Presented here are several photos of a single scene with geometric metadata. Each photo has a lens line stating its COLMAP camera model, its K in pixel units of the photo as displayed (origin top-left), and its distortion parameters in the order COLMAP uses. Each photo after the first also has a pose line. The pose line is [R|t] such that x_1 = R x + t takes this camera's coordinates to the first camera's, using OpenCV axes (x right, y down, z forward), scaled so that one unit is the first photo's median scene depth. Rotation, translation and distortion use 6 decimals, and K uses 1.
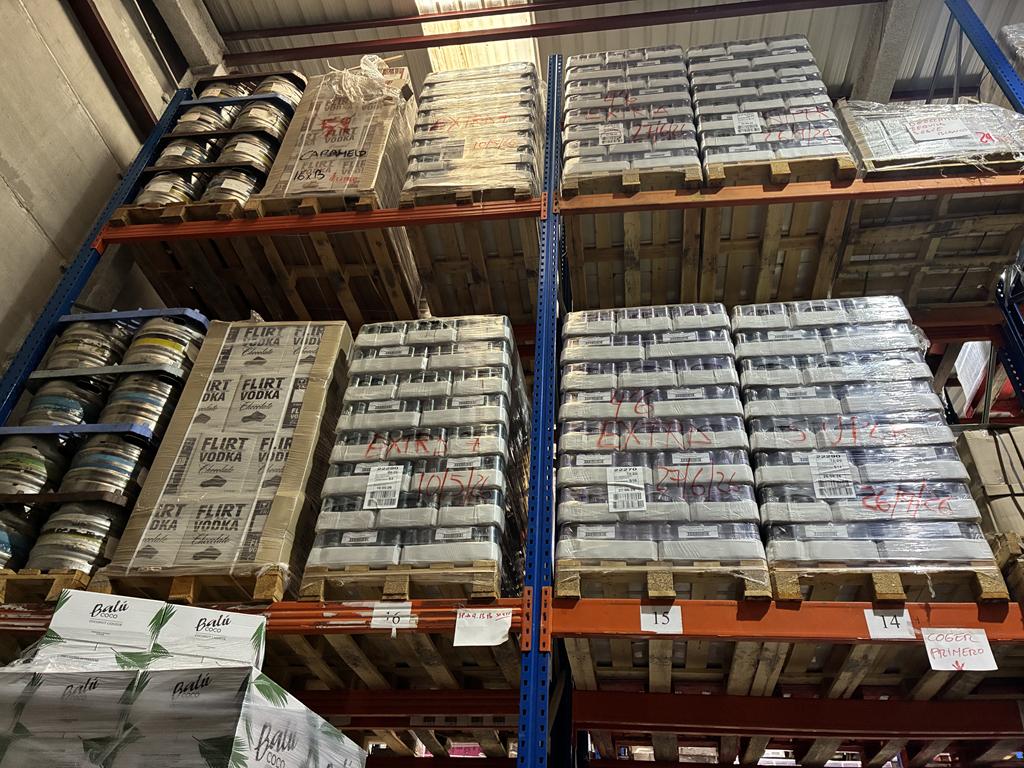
lens RADIAL K [[771.8, 0, 513.1], [0, 771.8, 377.5], [0, 0, 1]] dist [0.047217, -0.060484]
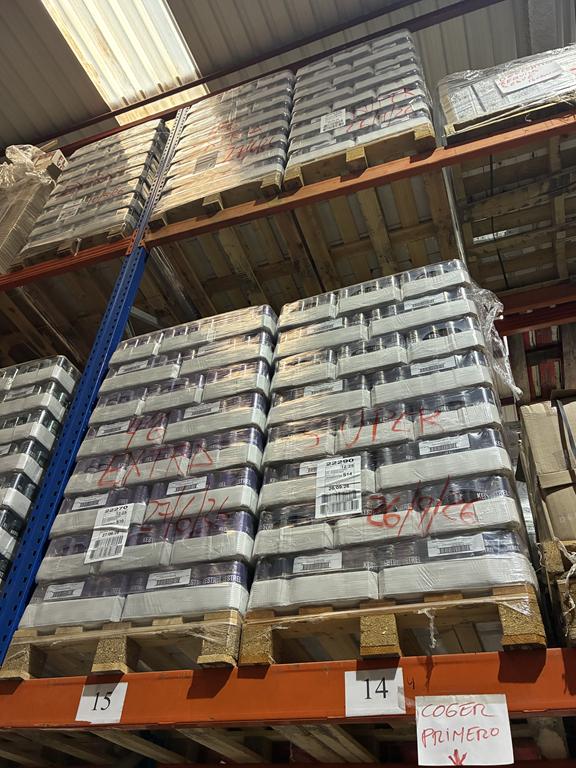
lens RADIAL K [[623.6, 0, 288.3], [0, 623.6, 385.6], [0, 0, 1]] dist [0.014316, -0.011421]
pose [[0.975041, -0.150130, -0.163573, 0.478463], [0.139496, 0.987399, -0.074730, 0.065720], [0.172731, 0.050047, 0.983697, 0.369167]]
